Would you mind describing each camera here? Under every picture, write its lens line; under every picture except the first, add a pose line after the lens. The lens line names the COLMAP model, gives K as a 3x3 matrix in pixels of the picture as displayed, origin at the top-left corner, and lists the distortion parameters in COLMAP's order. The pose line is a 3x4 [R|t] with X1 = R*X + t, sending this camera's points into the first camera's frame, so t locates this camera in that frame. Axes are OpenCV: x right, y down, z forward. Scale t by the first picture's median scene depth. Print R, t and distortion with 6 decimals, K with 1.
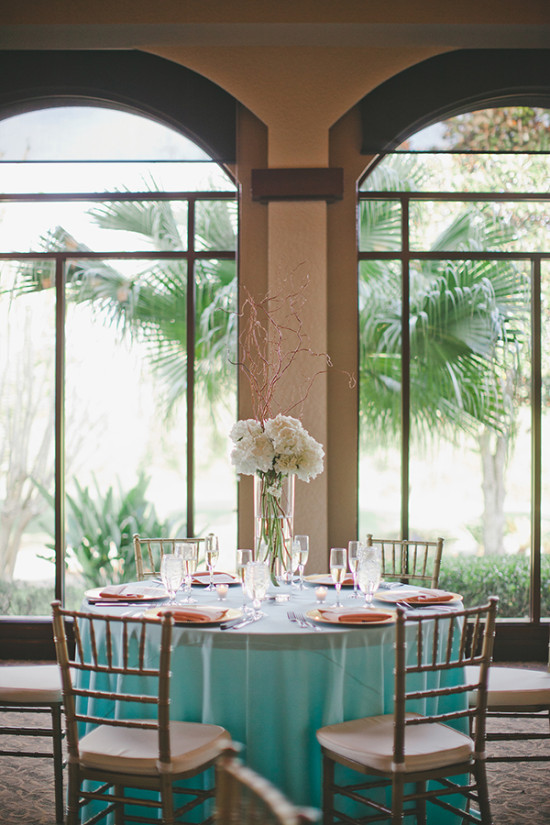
lens RADIAL K [[1188.6, 0, 274.8], [0, 1188.6, 413.6], [0, 0, 1]] dist [-0.098642, 0.000000]
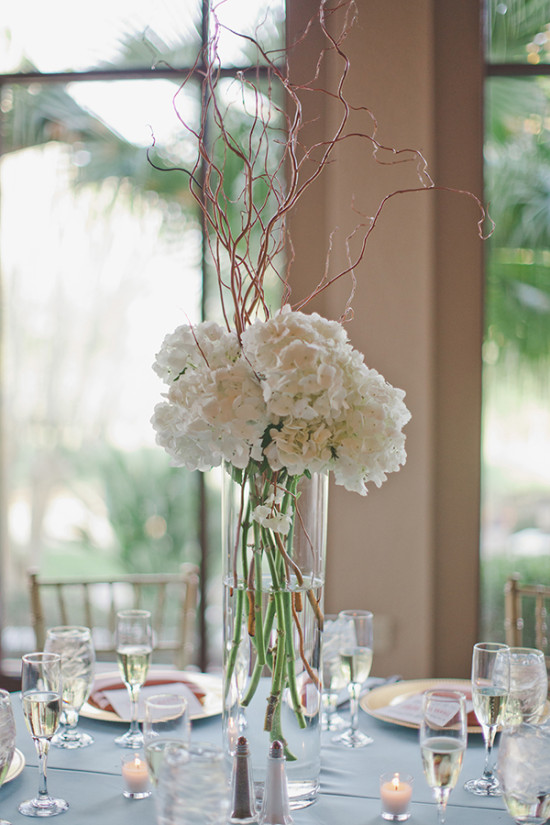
lens RADIAL K [[1188.6, 0, 275.1], [0, 1188.6, 411.8], [0, 0, 1]] dist [-0.098642, 0.000000]
pose [[0.995449, 0.006571, -0.095066, 0.035636], [-0.002249, 0.998962, 0.045496, 0.016095], [0.095267, -0.045075, 0.994431, 0.639261]]
